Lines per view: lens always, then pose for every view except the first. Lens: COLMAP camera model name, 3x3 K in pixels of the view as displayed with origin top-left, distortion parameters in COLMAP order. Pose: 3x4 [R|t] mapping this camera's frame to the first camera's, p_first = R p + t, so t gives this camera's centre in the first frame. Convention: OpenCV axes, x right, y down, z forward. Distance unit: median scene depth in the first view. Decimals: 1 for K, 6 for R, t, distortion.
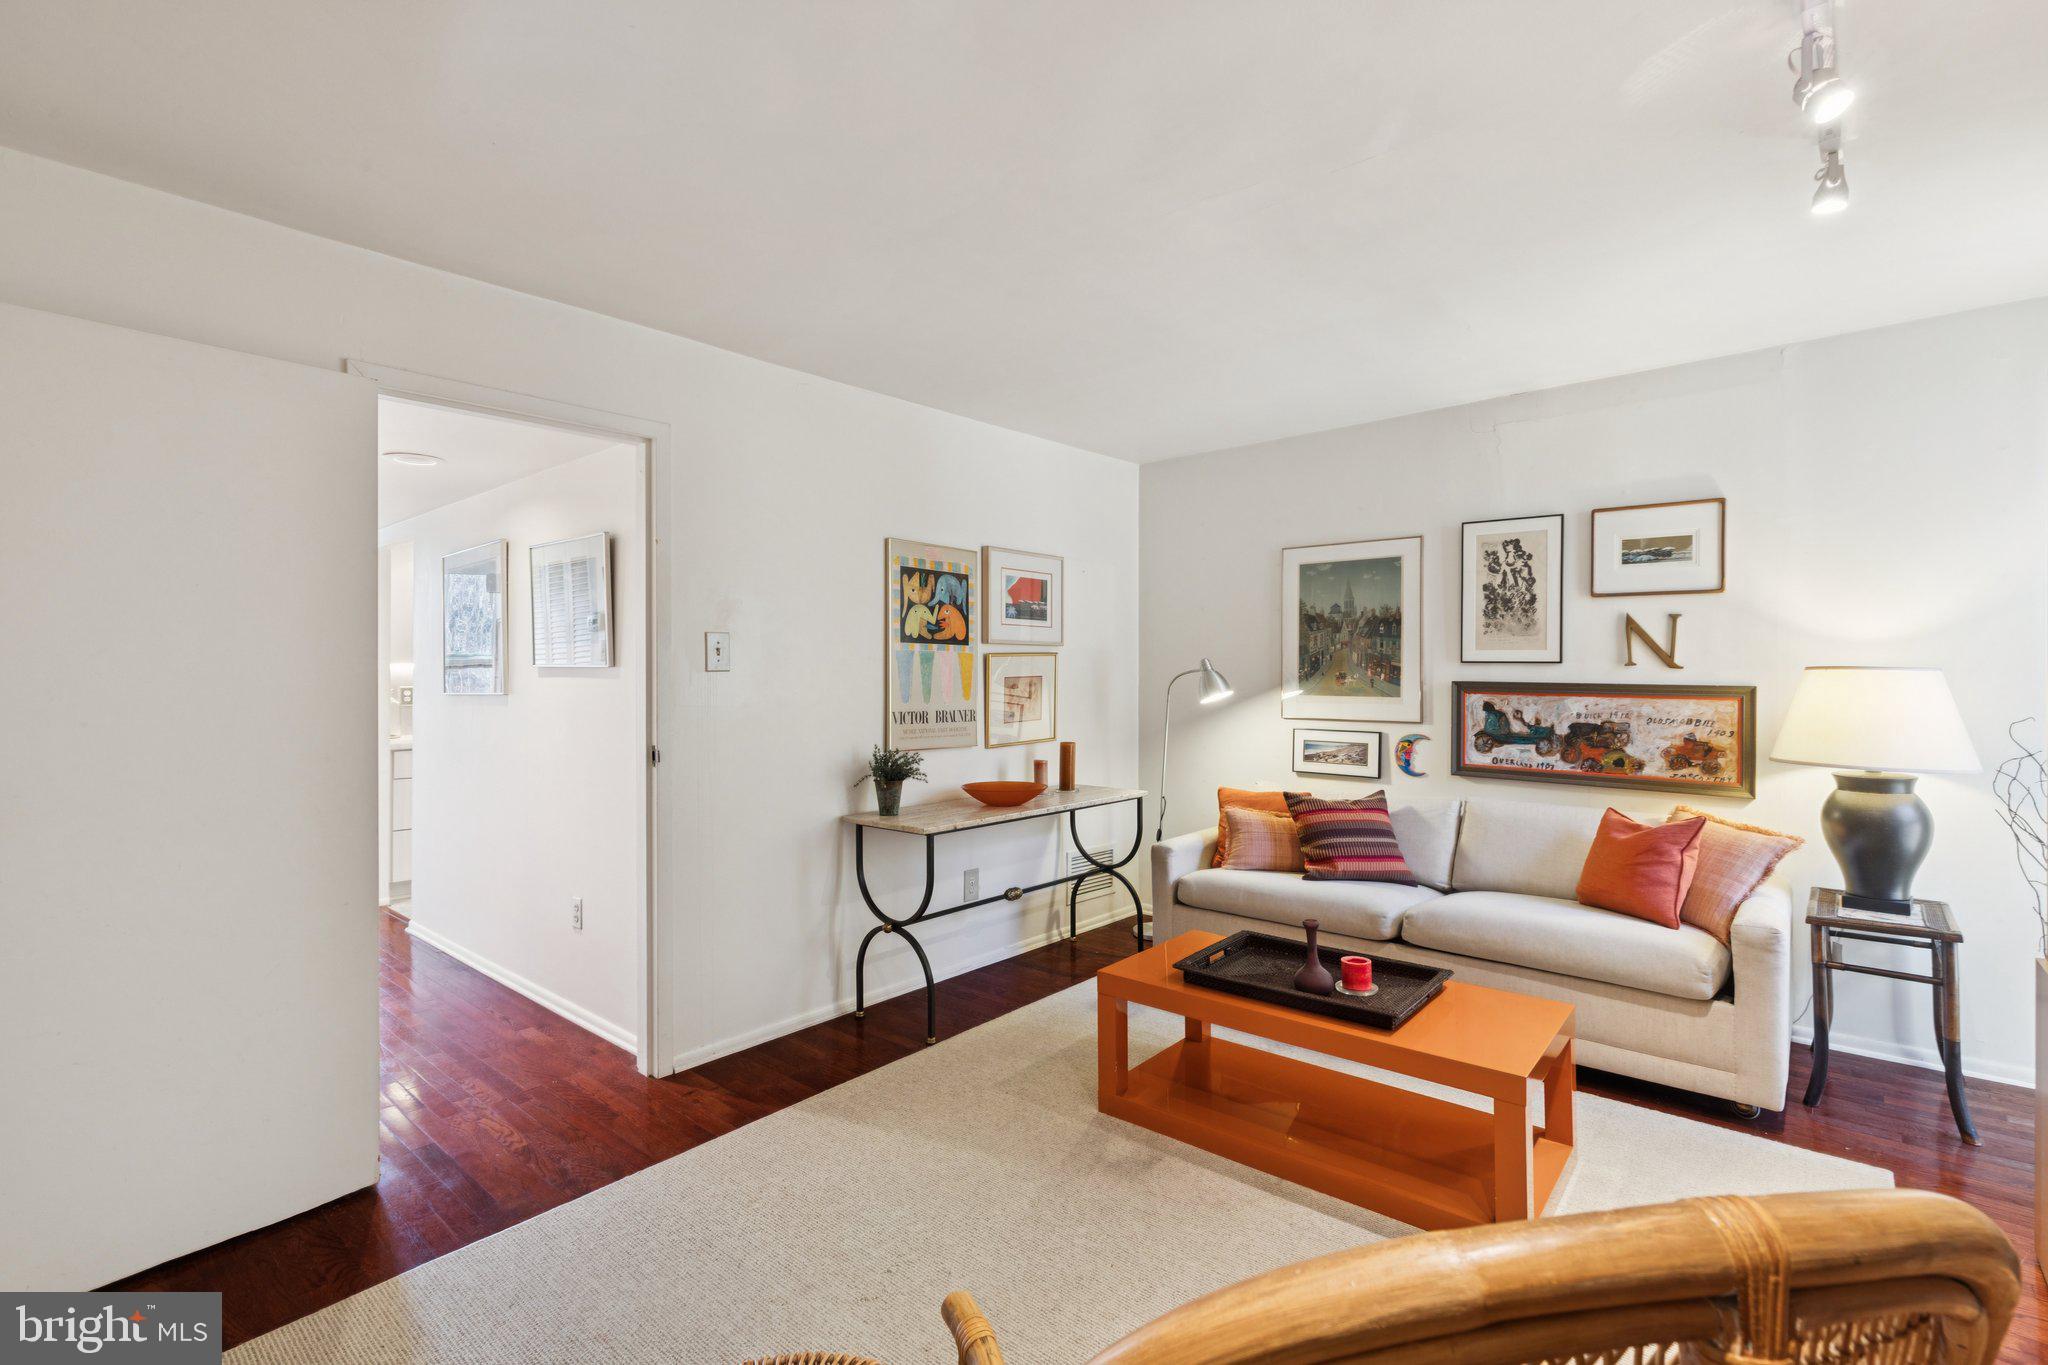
lens RADIAL K [[930.2, 0, 1025.2], [0, 930.2, 668.4], [0, 0, 1]] dist [0.016357, -0.002528]
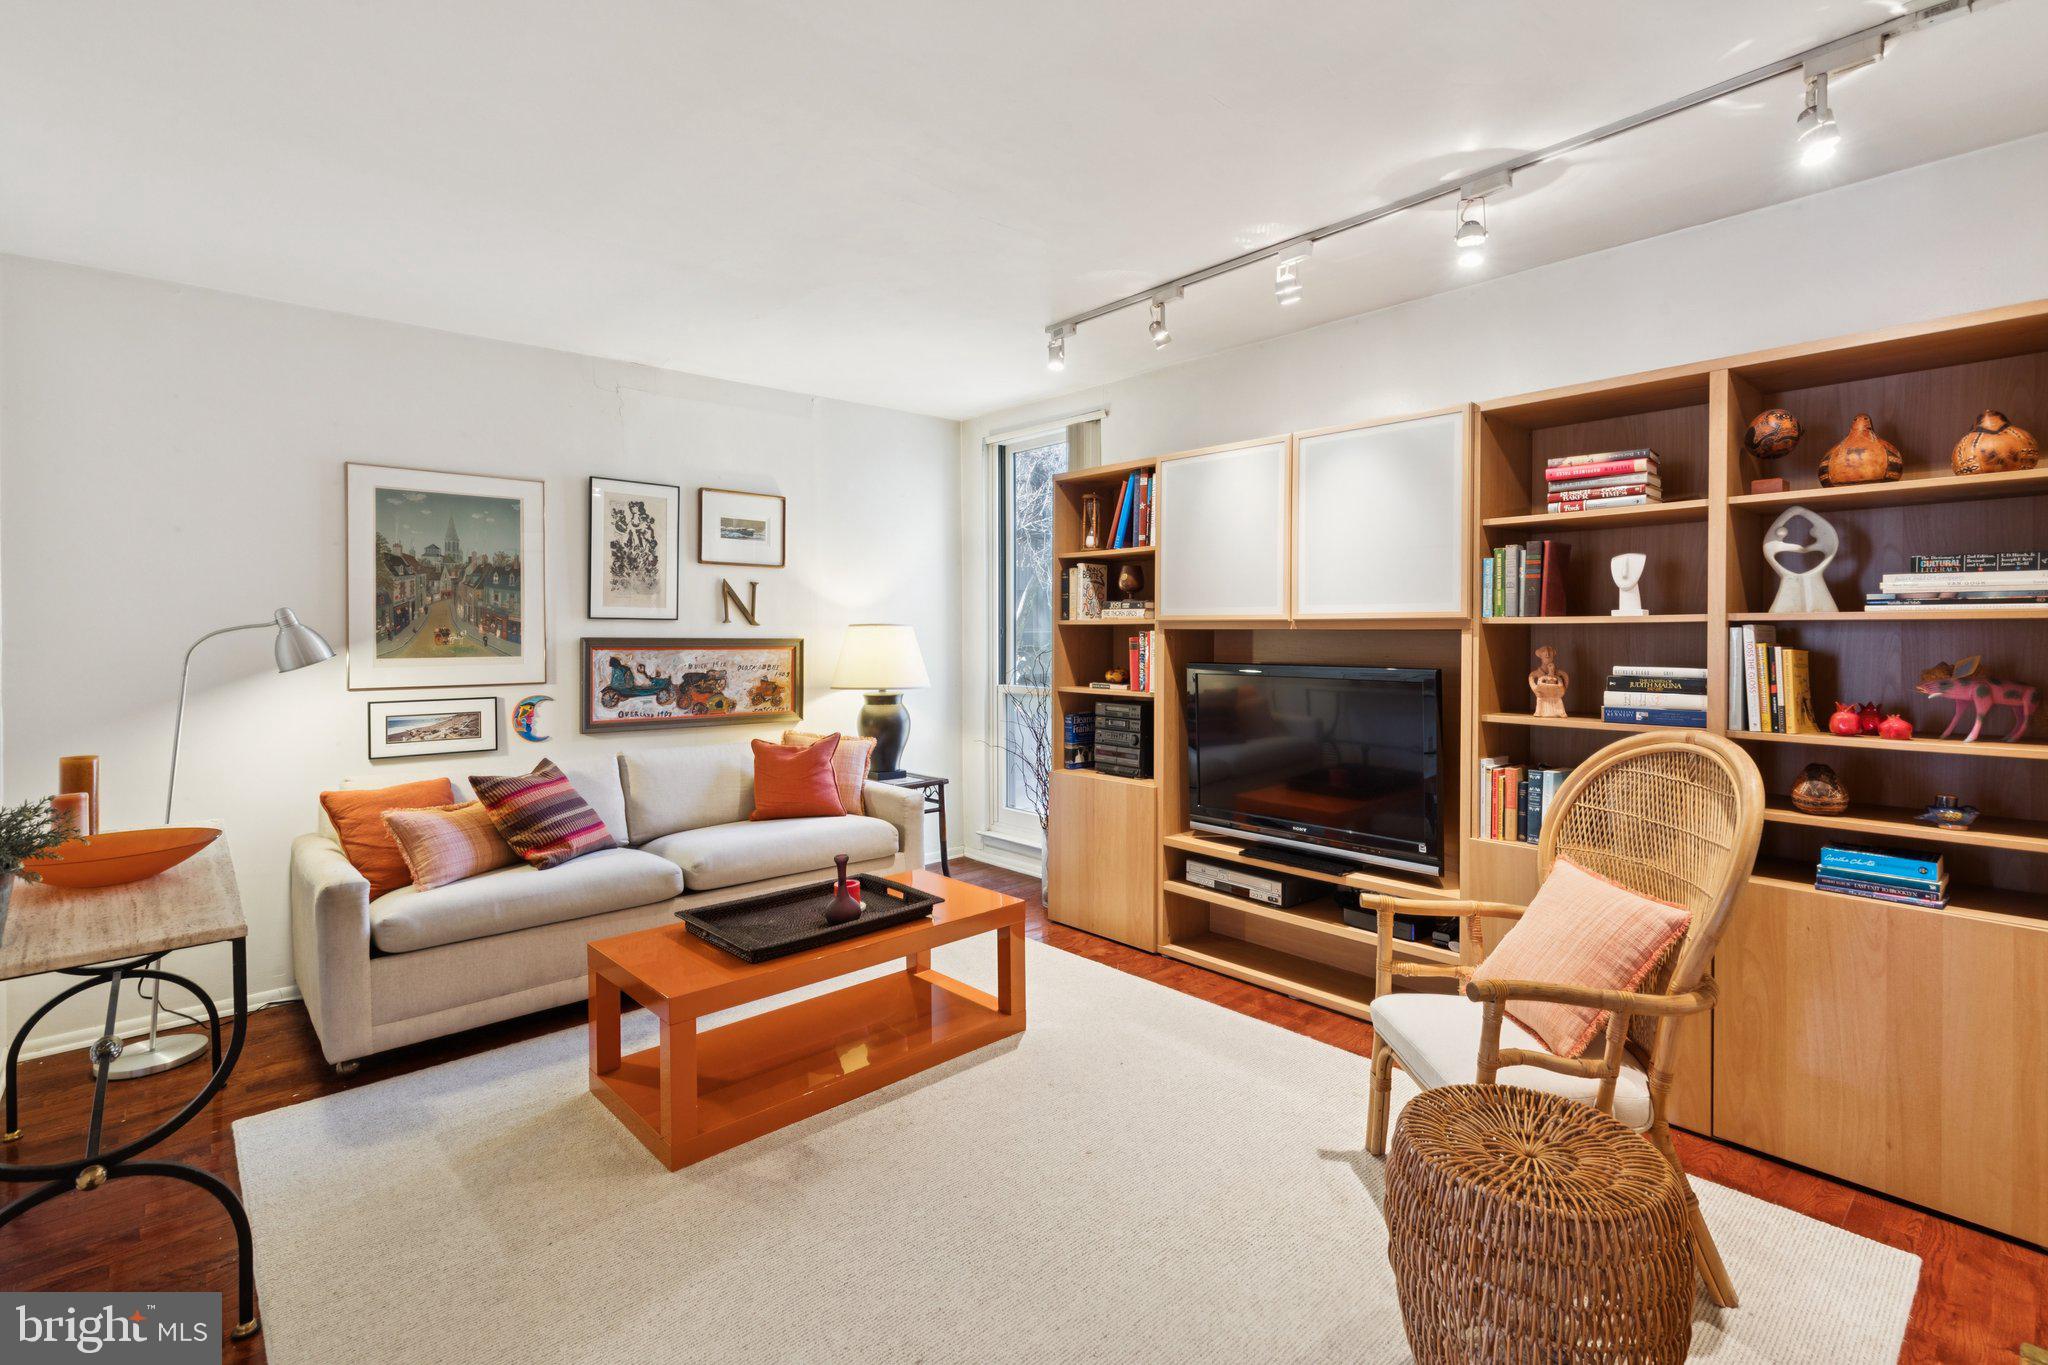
lens RADIAL K [[930.2, 0, 1083.4], [0, 930.2, 641.1], [0, 0, 1]] dist [0.016357, -0.002528]
pose [[0.106278, -0.011774, 0.994267, -0.469924], [-0.000651, 0.999929, 0.011910, 0.005674], [-0.994336, -0.001913, 0.106263, 0.391450]]
